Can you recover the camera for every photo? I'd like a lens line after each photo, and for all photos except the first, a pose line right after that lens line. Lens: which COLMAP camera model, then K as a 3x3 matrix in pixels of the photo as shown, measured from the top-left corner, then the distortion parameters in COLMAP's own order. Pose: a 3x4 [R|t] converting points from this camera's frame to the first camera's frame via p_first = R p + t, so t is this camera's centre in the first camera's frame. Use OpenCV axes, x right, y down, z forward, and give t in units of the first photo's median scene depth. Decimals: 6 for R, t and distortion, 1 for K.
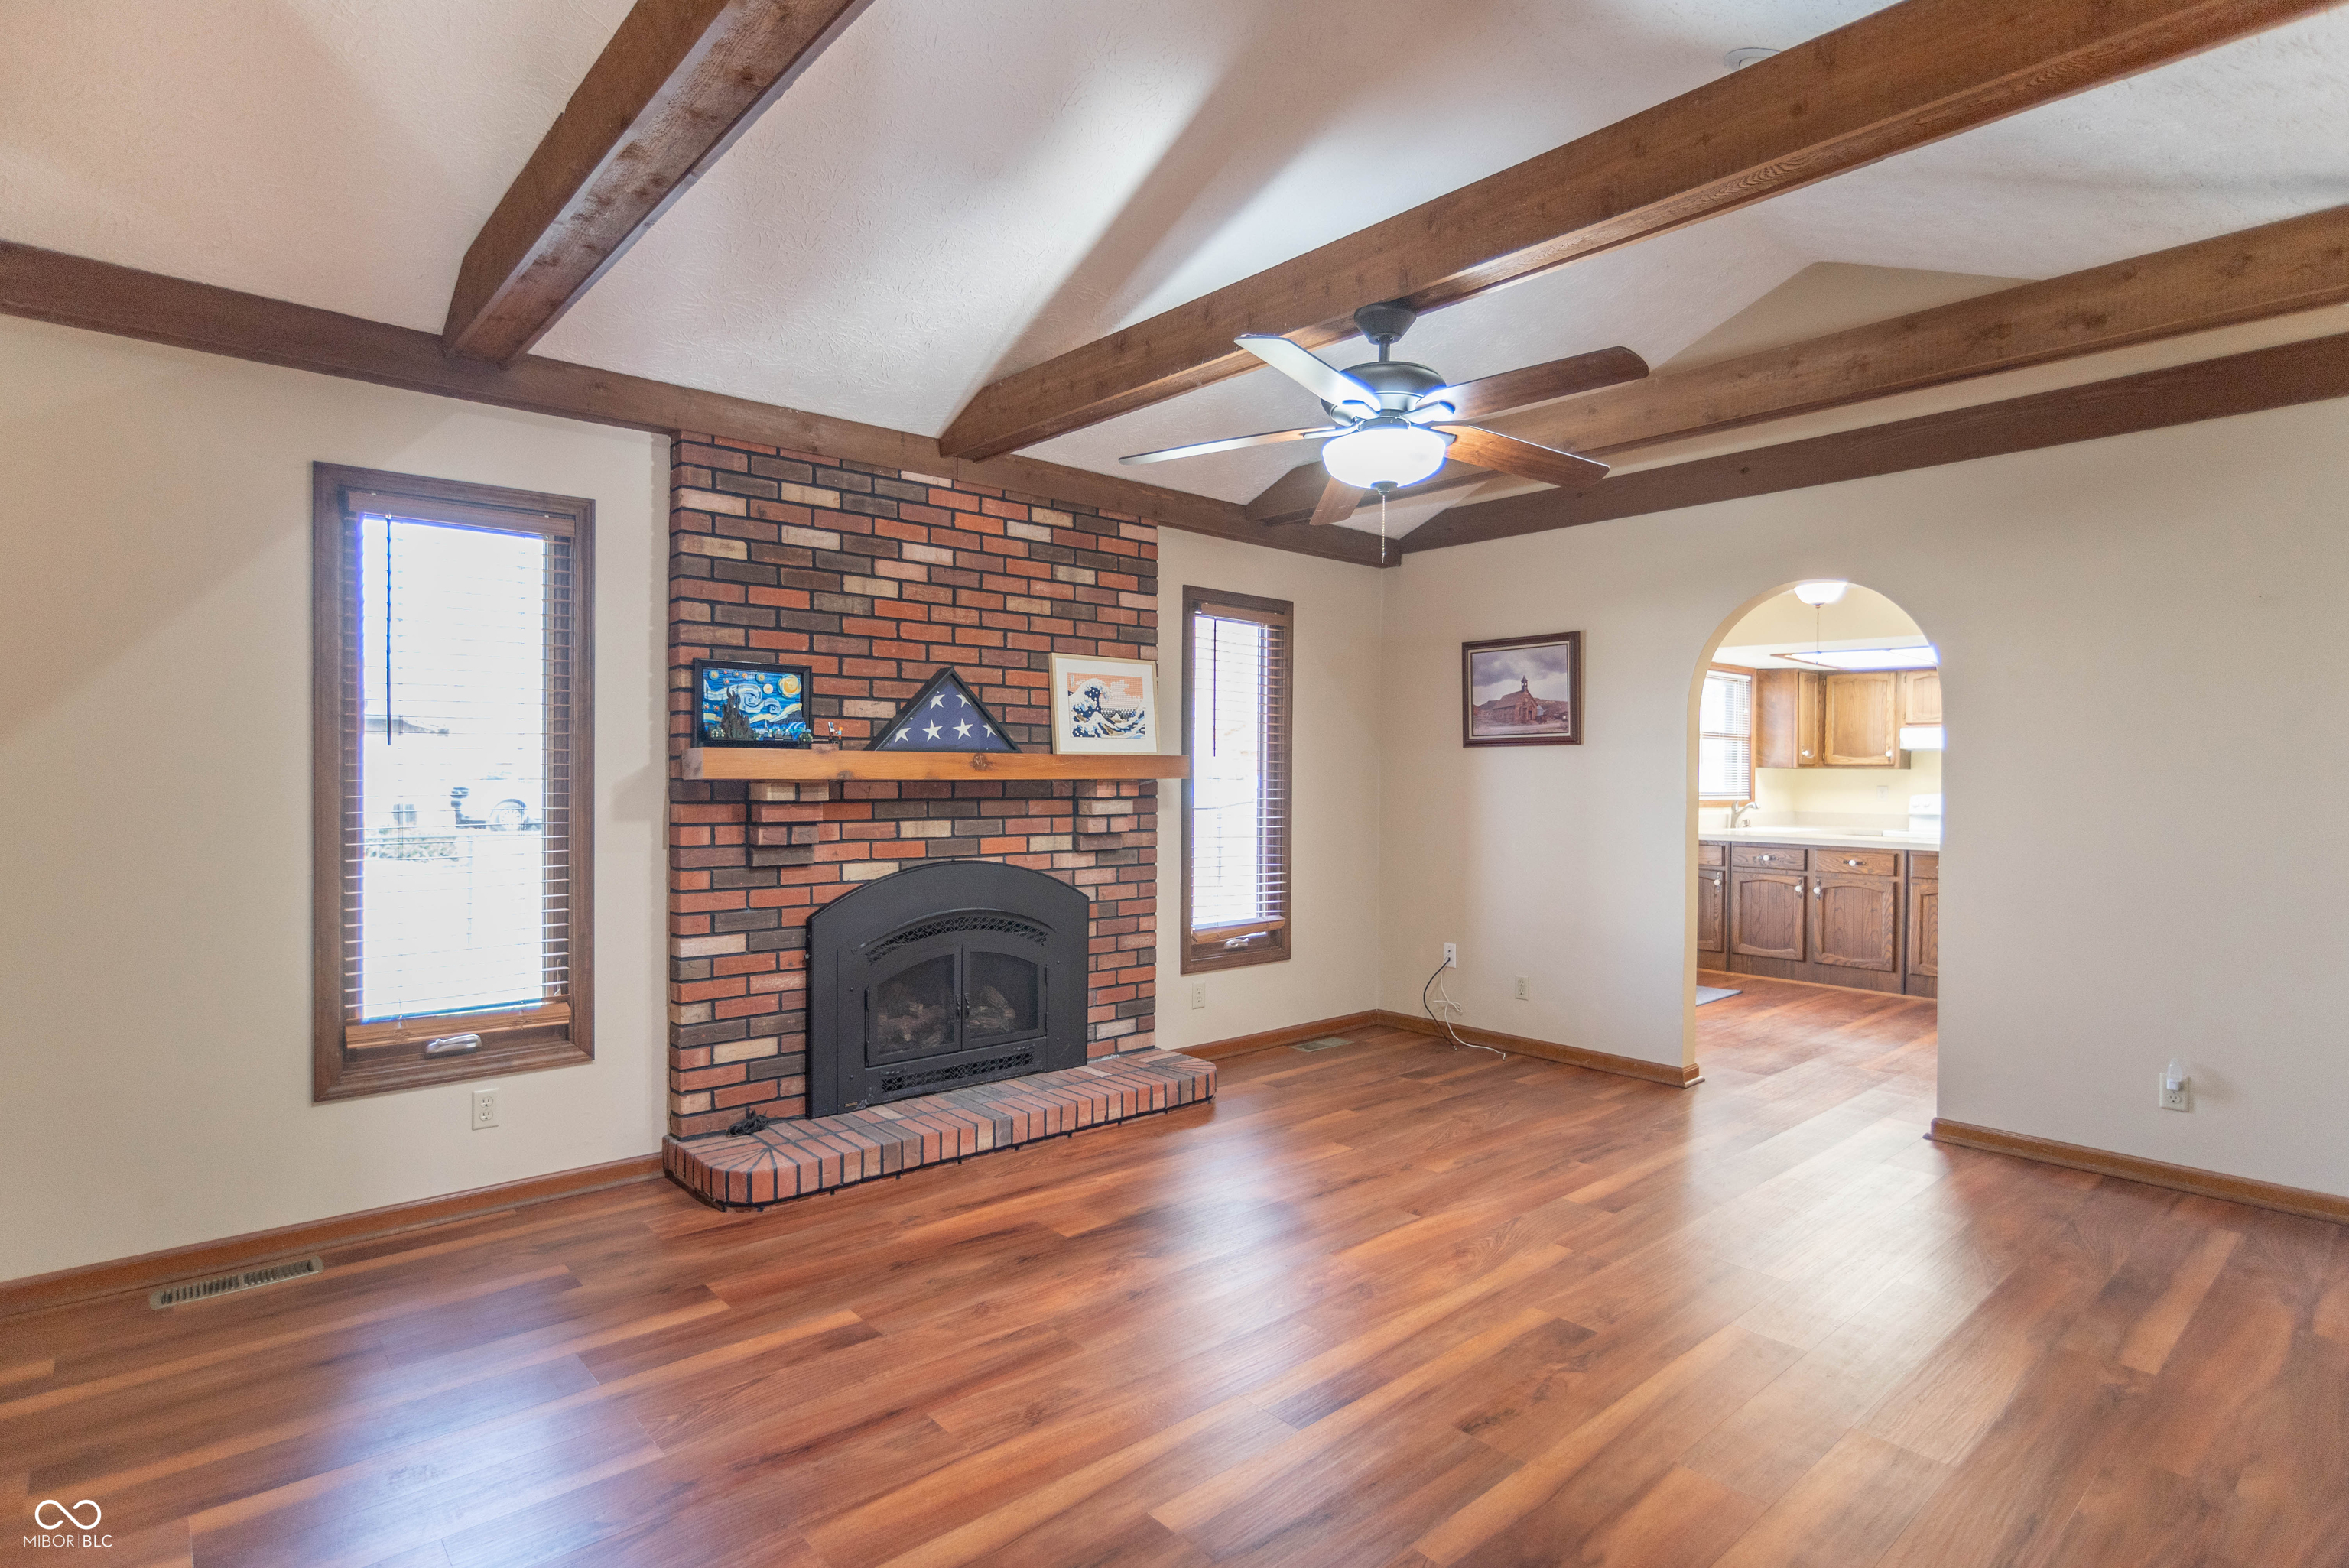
lens RADIAL K [[1183.2, 0, 1176.3], [0, 1183.2, 780.7], [0, 0, 1]] dist [-0.004279, 0.000811]
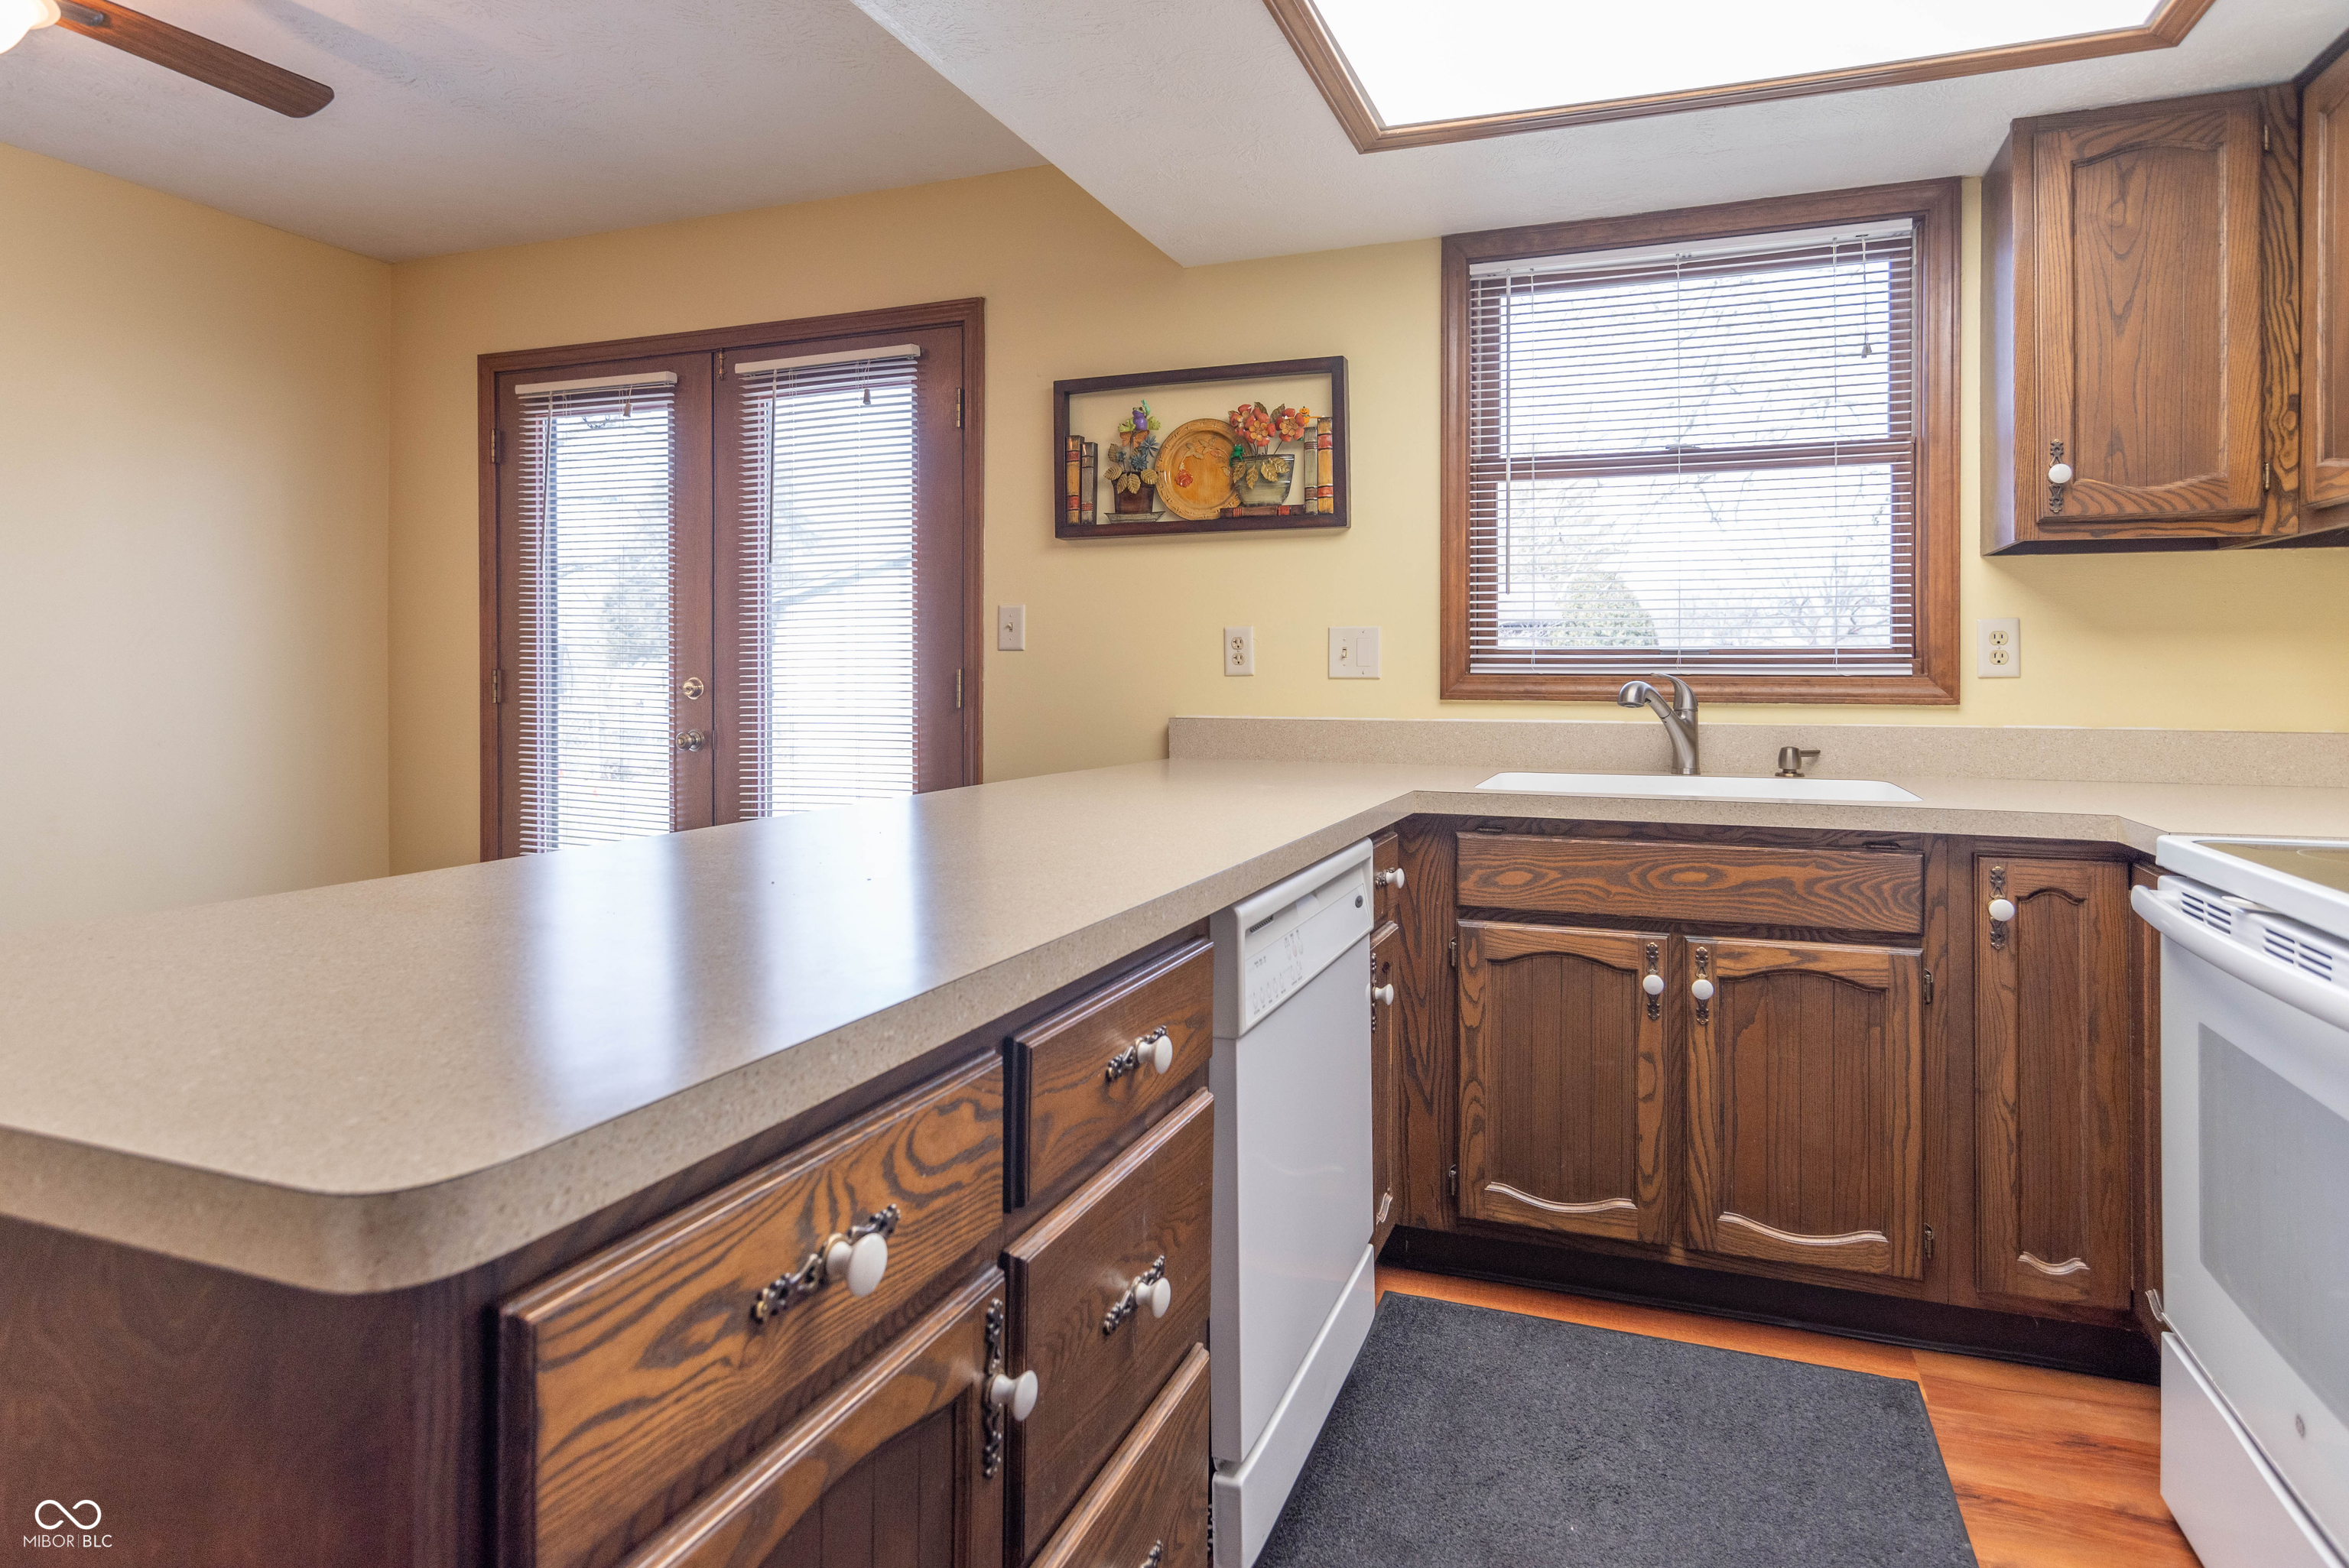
lens RADIAL K [[1208.9, 0, 1262.9], [0, 1208.9, 667.2], [0, 0, 1]] dist [-0.011613, 0.016022]
pose [[0.505020, -0.012248, -0.863020, 0.673069], [-0.001833, 0.999882, -0.015263, 0.018878], [0.863105, 0.009290, 0.504938, 0.765590]]
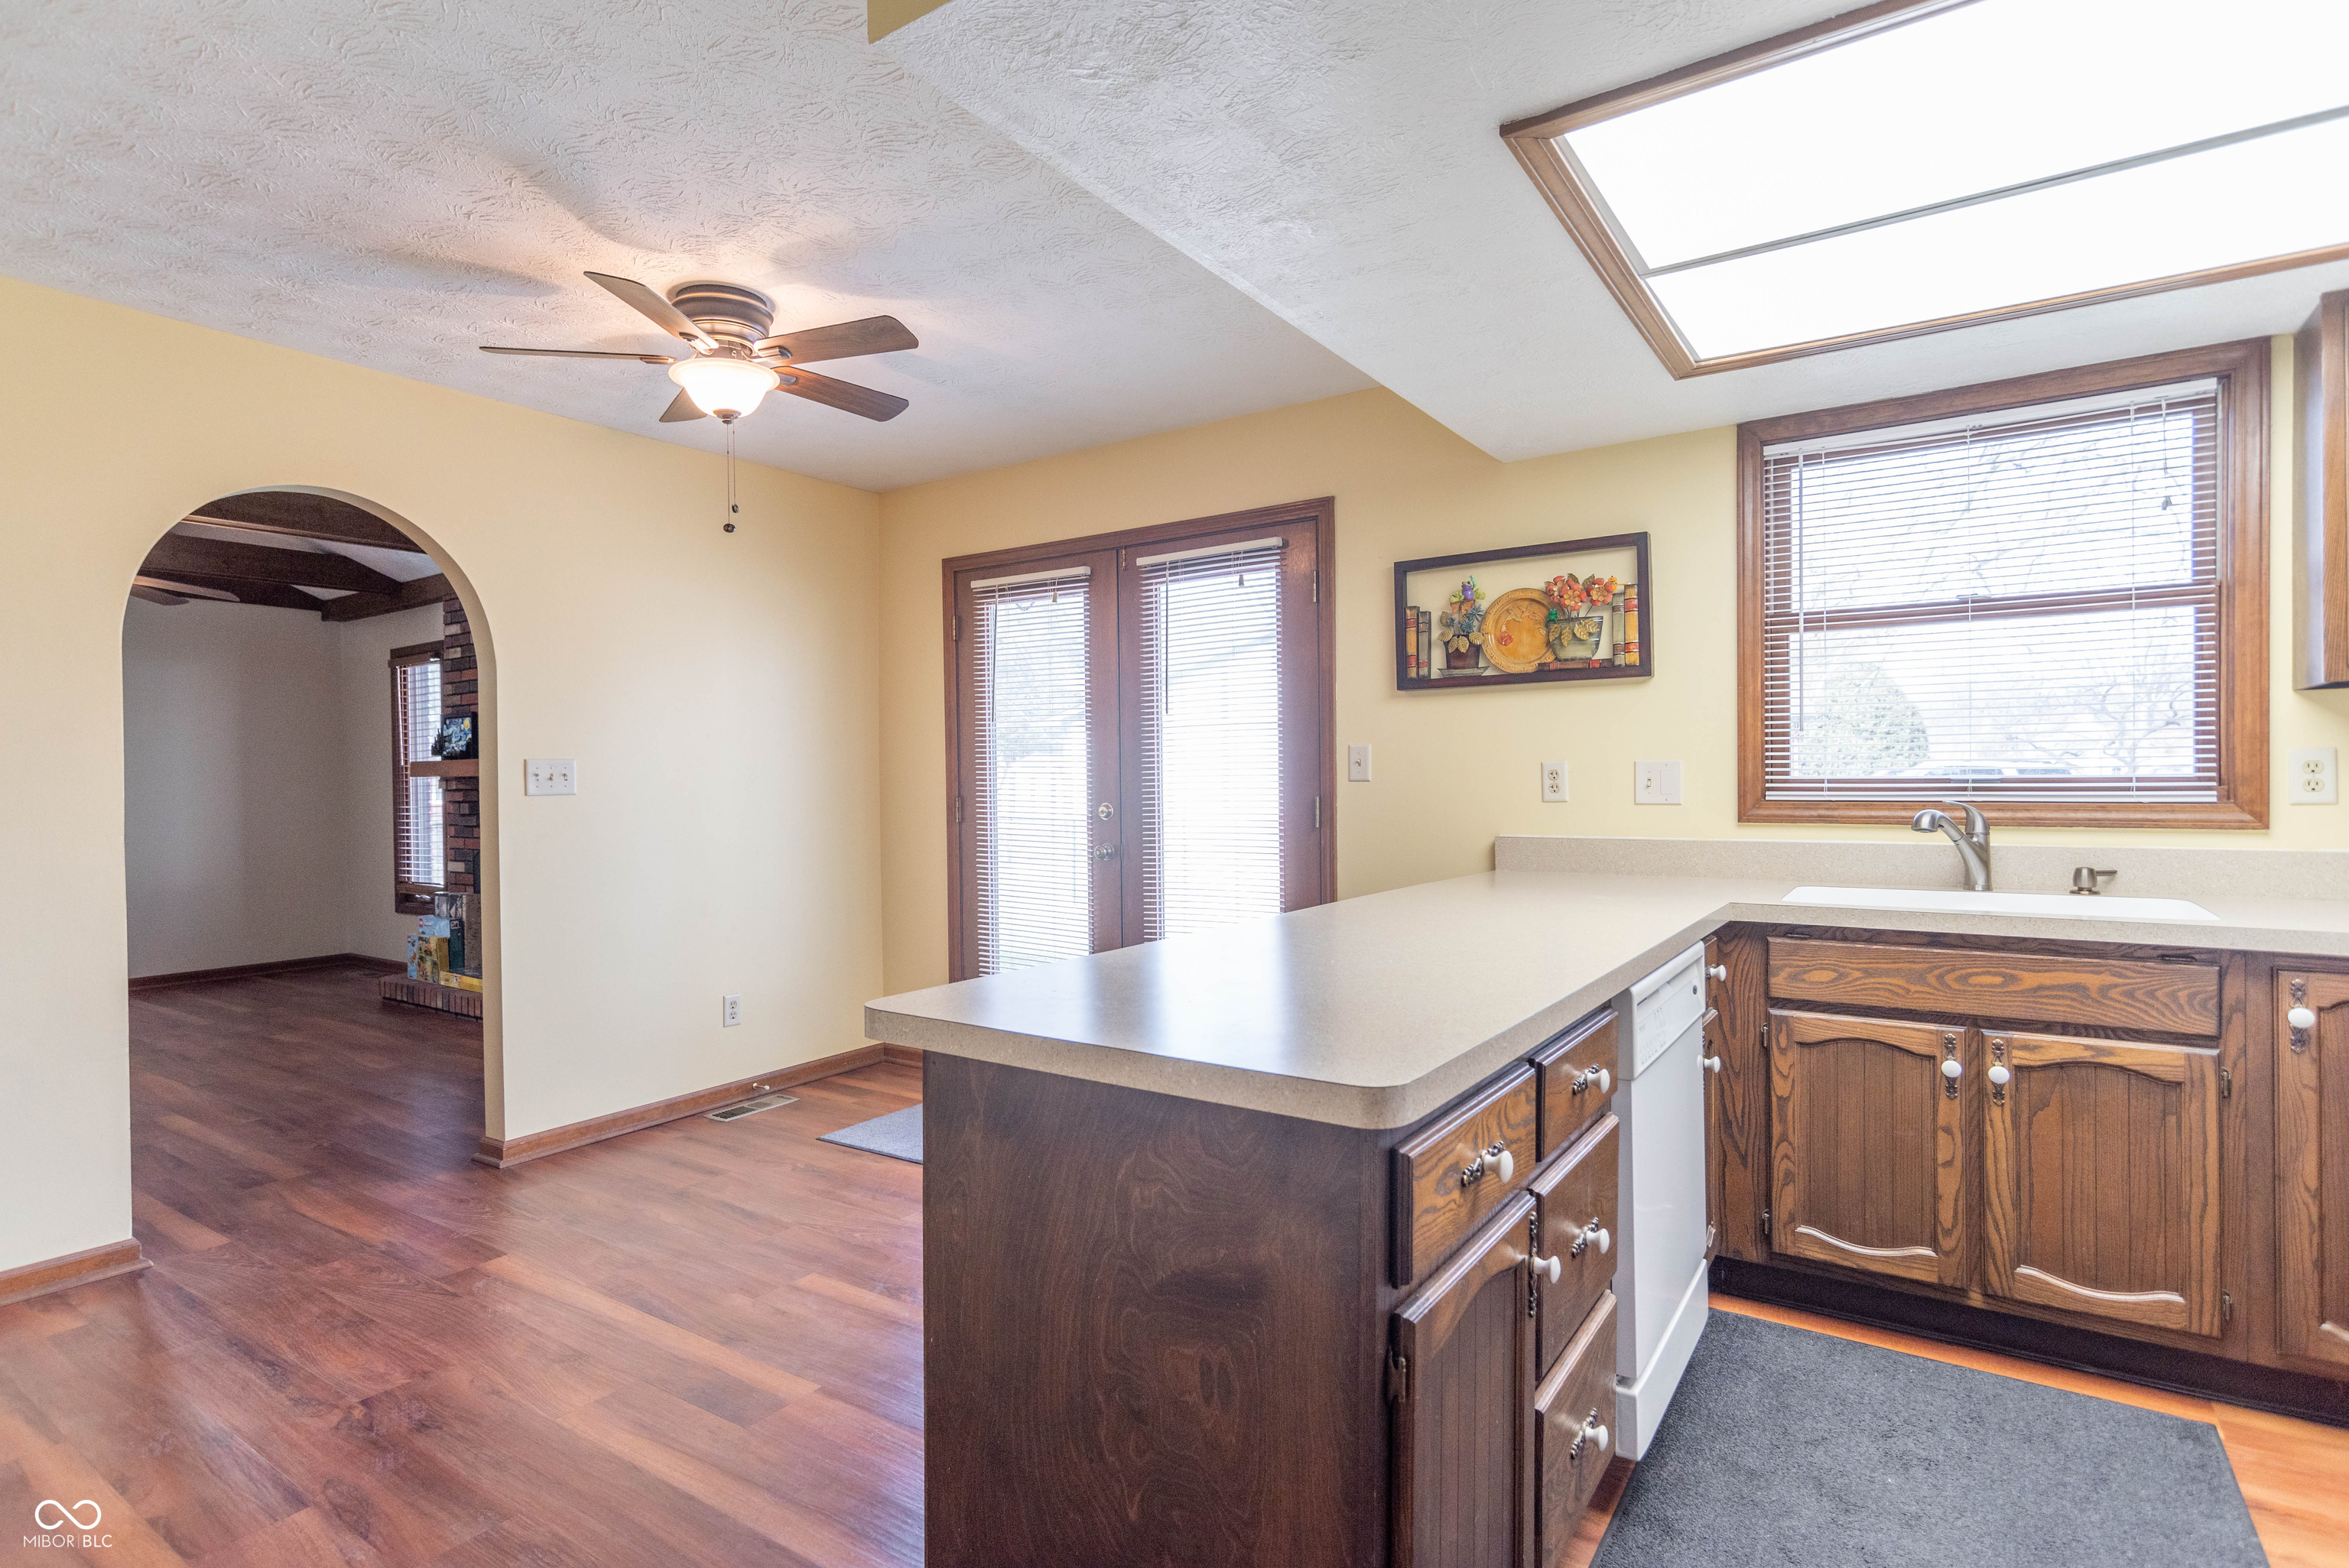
lens RADIAL K [[1126.7, 0, 1228.4], [0, 1126.7, 787.8], [0, 0, 1]] dist [0.004783, 0.001661]
pose [[0.285959, -0.003533, -0.958235, 0.709492], [0.006095, 0.999980, -0.001868, 0.011541], [0.958222, -0.005306, 0.285975, 0.717370]]
